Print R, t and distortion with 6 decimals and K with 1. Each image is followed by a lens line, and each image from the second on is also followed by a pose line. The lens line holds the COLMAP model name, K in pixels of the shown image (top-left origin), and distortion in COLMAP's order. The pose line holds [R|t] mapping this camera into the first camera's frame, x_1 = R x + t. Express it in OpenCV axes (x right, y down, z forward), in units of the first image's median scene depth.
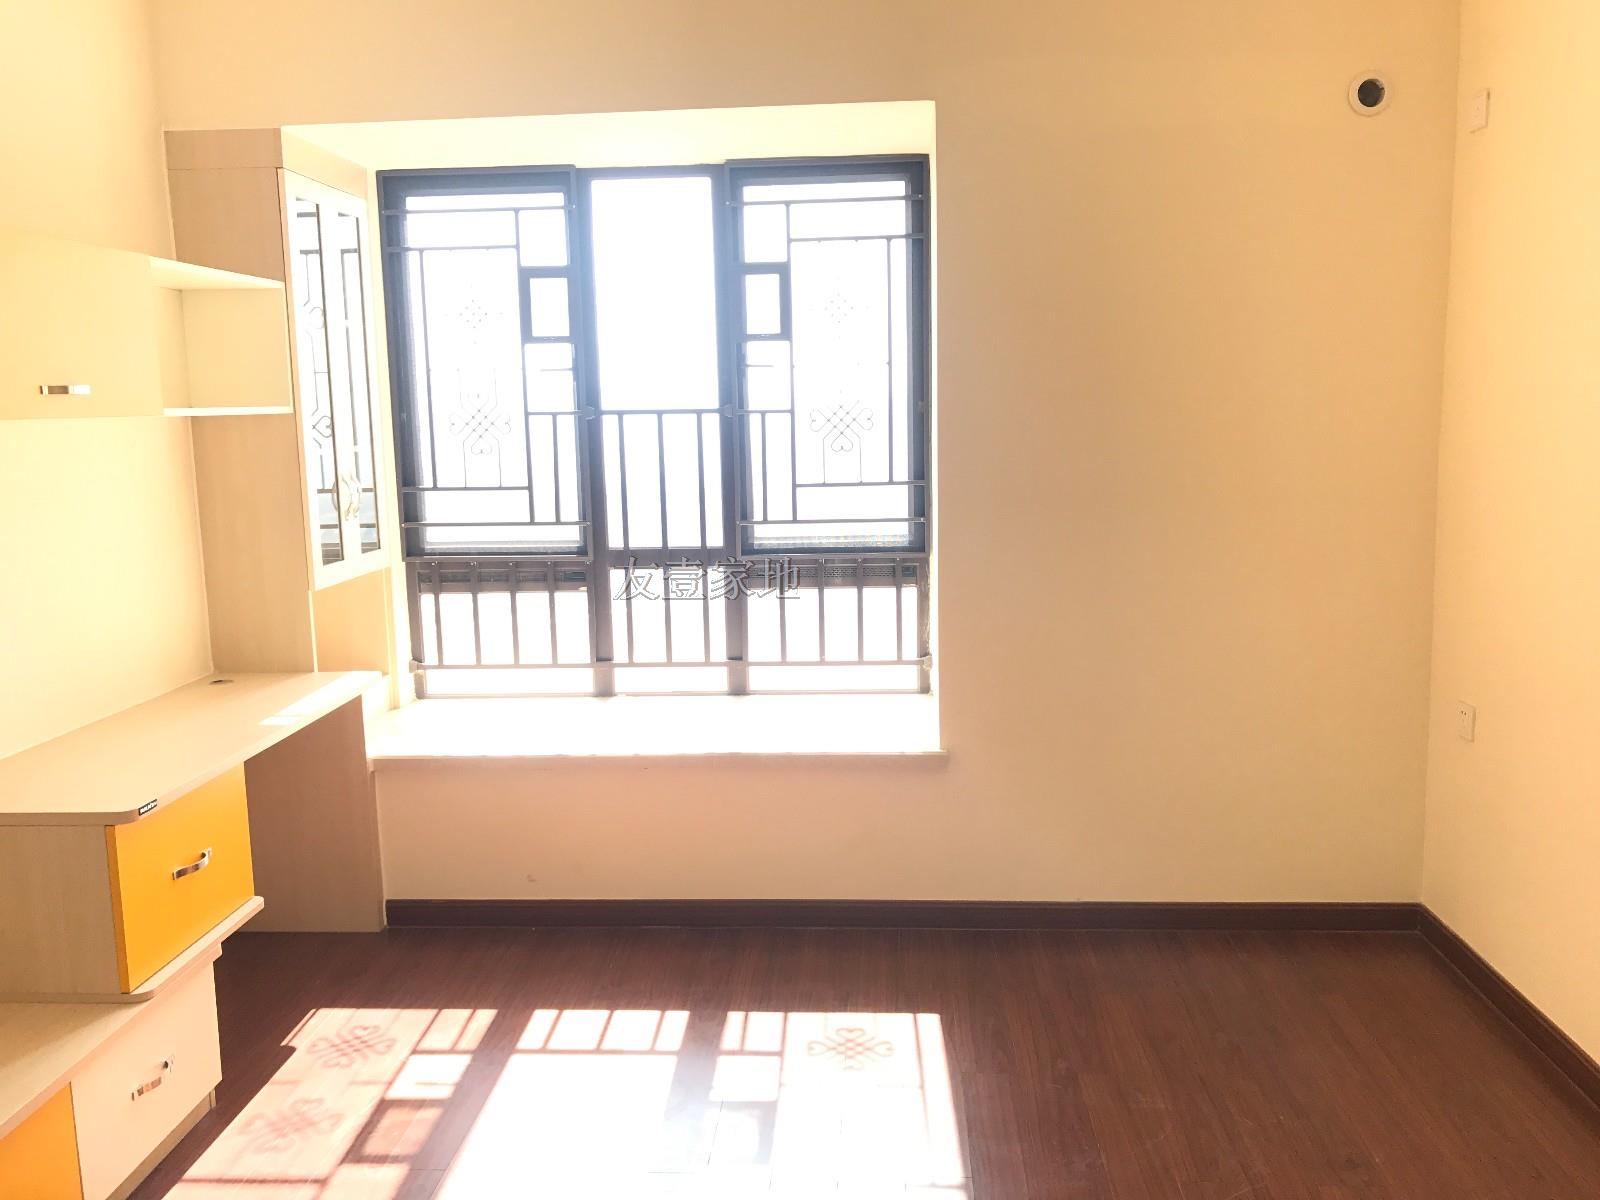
lens RADIAL K [[1425.1, 0, 811.3], [0, 1425.1, 626.3], [0, 0, 1]] dist [0.128278, -0.033969]
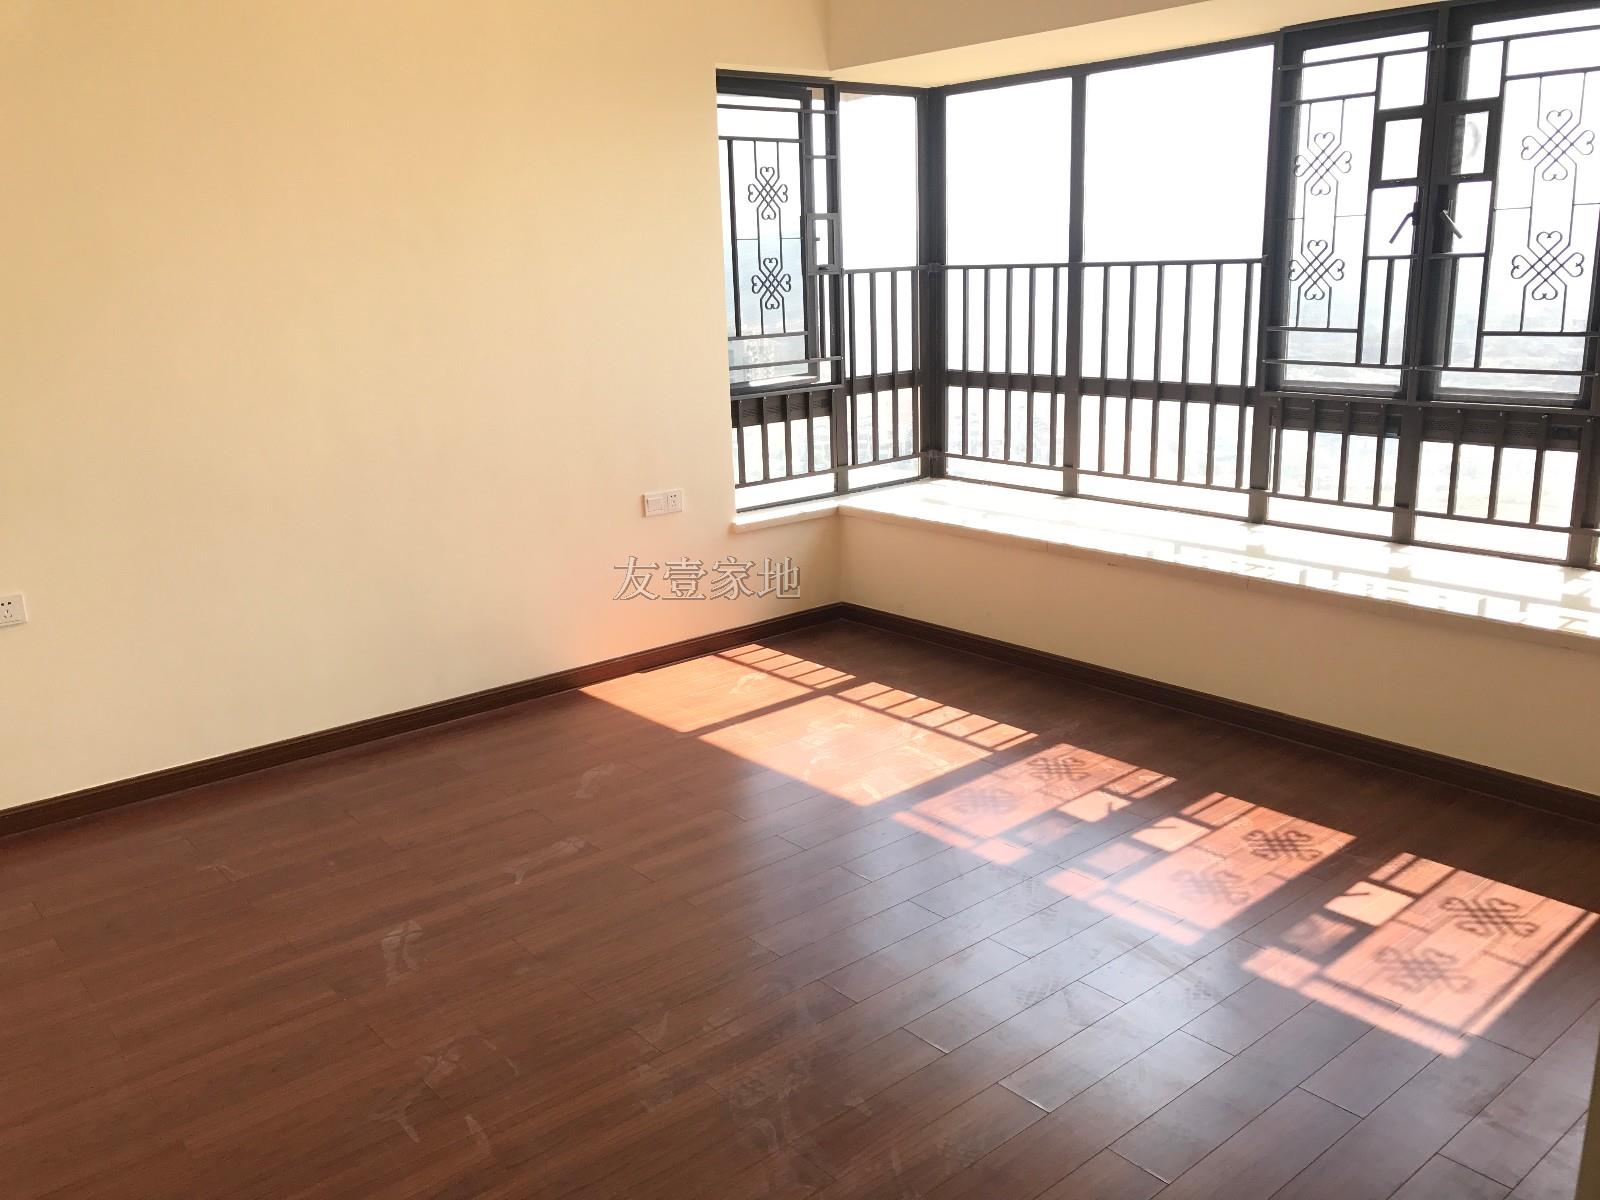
lens RADIAL K [[1425.1, 0, 802.3], [0, 1425.1, 606.4], [0, 0, 1]] dist [0.128278, -0.033969]
pose [[0.686031, 0.183627, -0.704019, 0.404955], [-0.116537, 0.982867, 0.142800, -0.005138], [0.718179, -0.015921, 0.695676, -0.034761]]
